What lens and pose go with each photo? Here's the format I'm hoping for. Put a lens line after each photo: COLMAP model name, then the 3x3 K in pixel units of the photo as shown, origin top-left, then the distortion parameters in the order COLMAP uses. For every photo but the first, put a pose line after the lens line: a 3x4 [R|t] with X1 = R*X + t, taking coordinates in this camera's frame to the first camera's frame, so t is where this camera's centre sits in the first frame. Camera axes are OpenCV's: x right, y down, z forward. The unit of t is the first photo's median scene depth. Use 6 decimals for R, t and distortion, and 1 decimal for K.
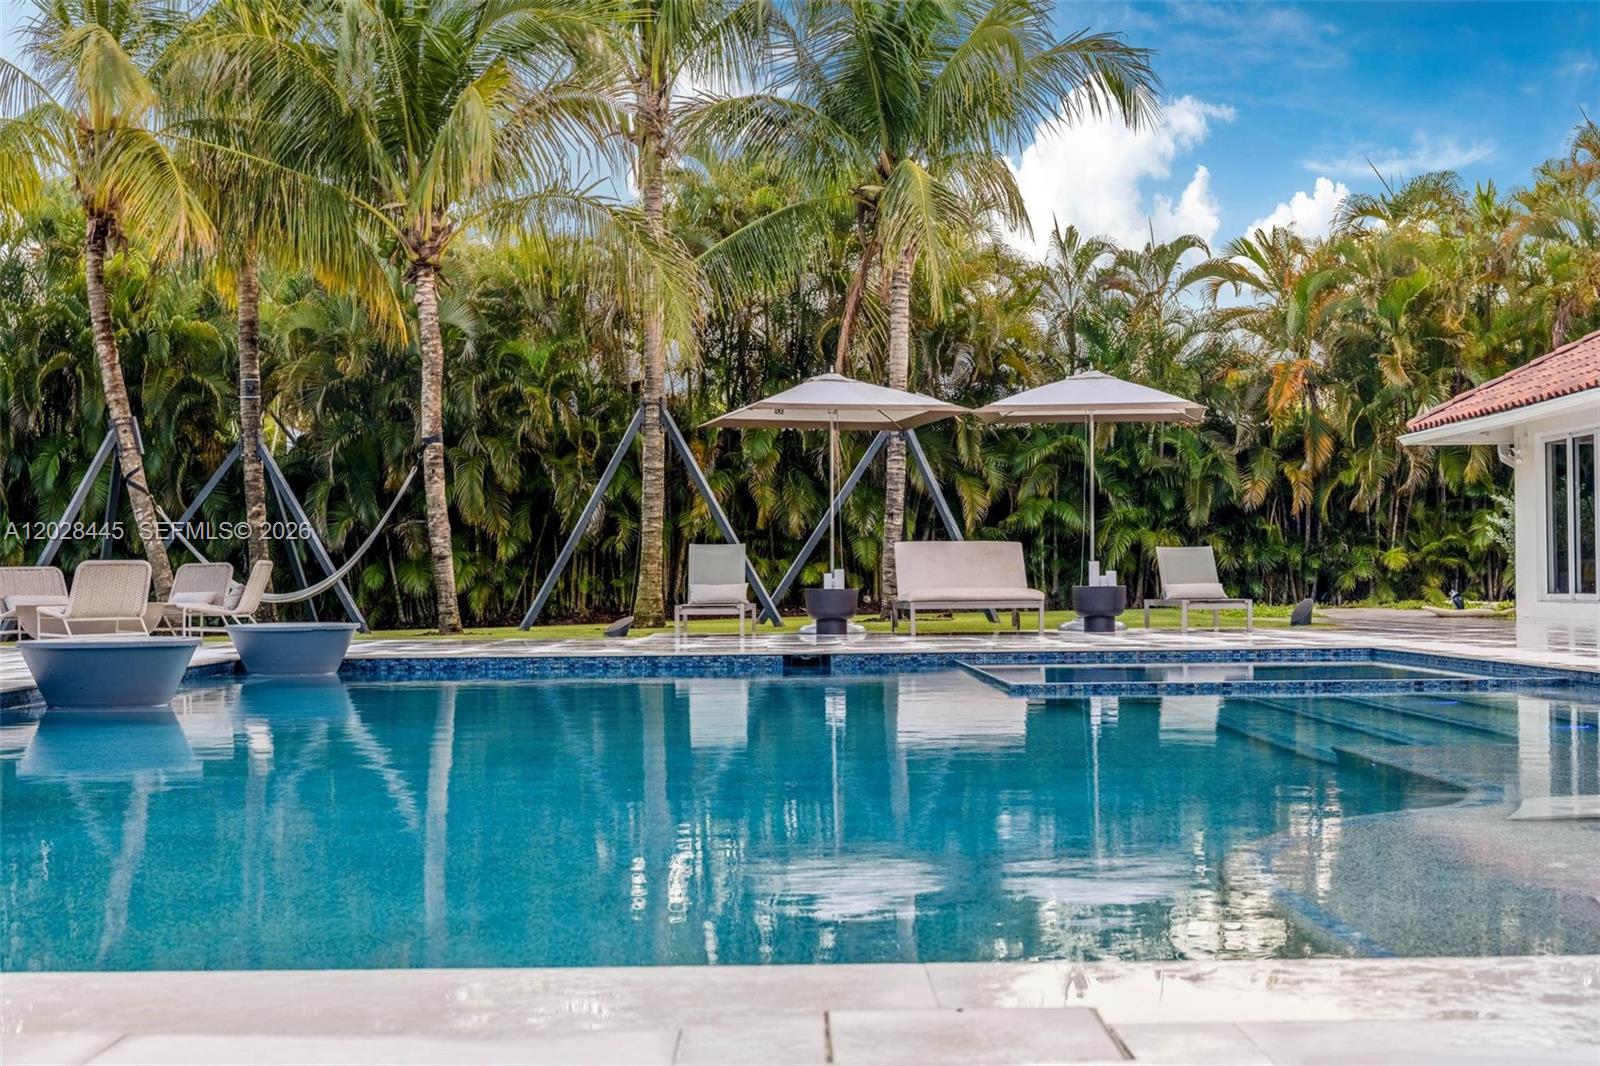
lens RADIAL K [[2370.5, 0, 866.0], [0, 2370.5, 535.0], [0, 0, 1]] dist [0.004459, -0.090189]
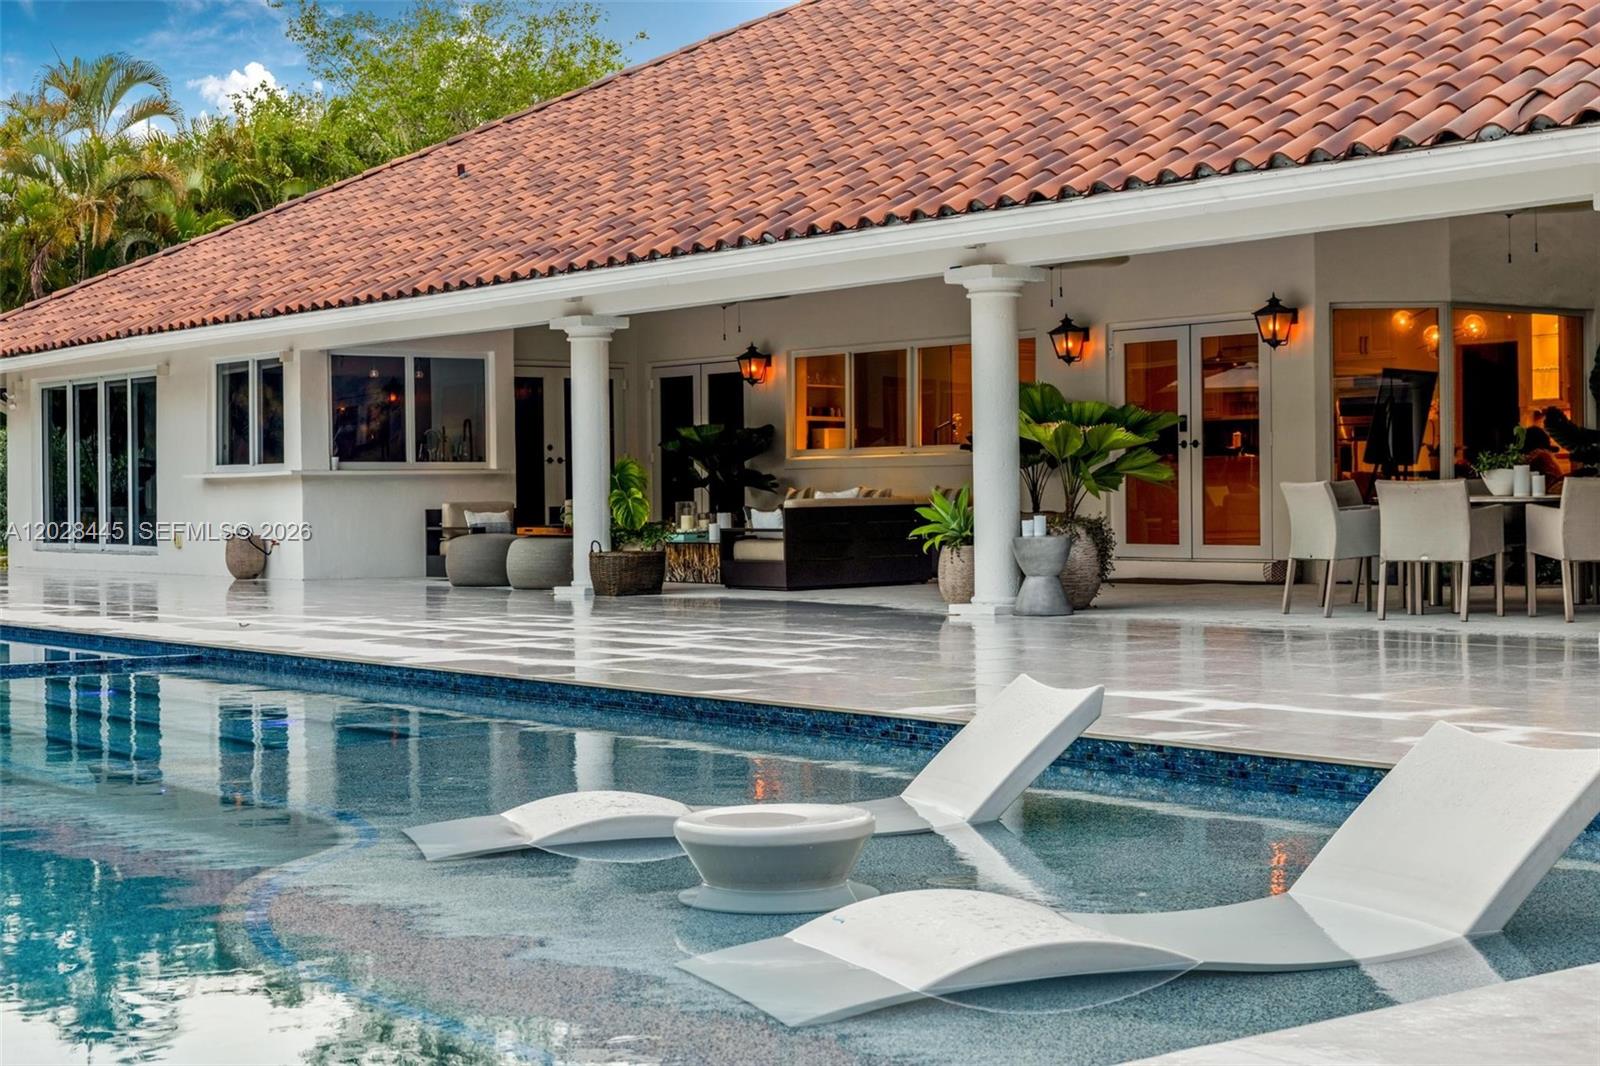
lens RADIAL K [[2354.6, 0, 800.0], [0, 2354.6, 533.0], [0, 0, 1]] dist [-0.004791, -0.067255]
pose [[0.805991, -0.006388, 0.591893, -0.035610], [-0.011387, 0.999589, 0.026294, -0.008079], [-0.591818, -0.027932, 0.805588, 0.027697]]
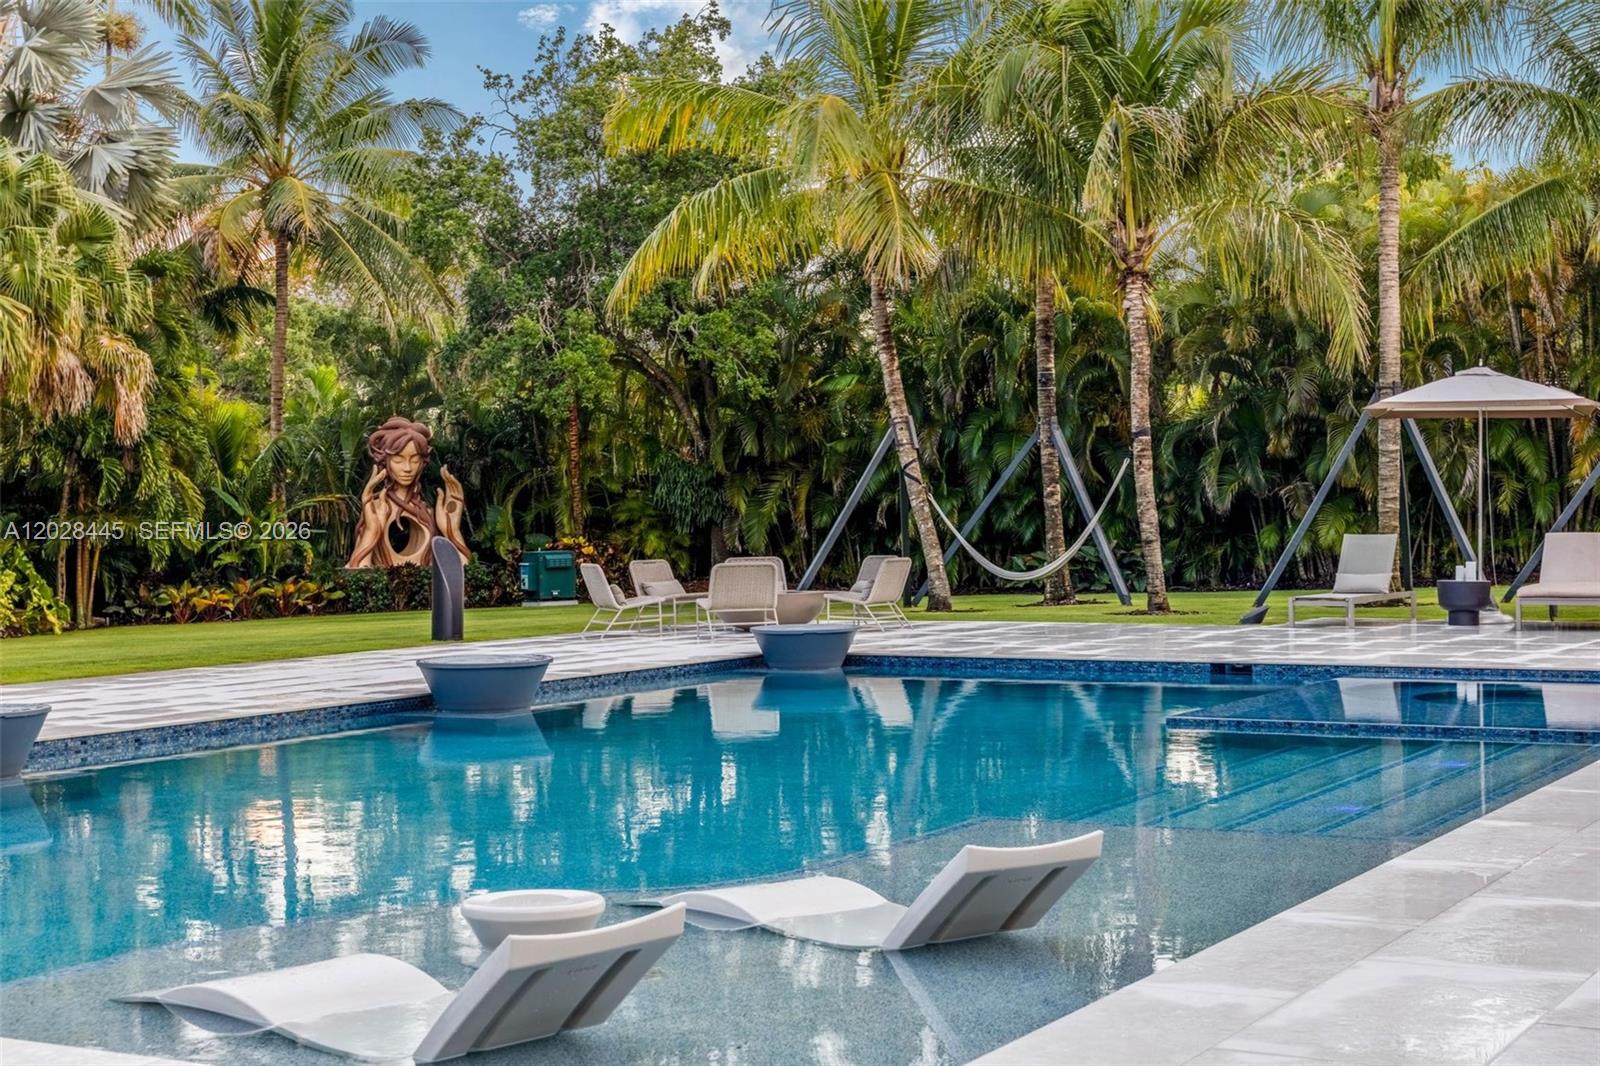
lens RADIAL K [[2439.9, 0, 917.5], [0, 2439.9, 537.6], [0, 0, 1]] dist [0.028880, -0.006394]
pose [[0.876269, 0.006356, -0.481779, 0.220382], [0.012560, 0.999272, 0.036029, -0.028139], [0.481658, -0.037622, 0.875552, -0.026827]]
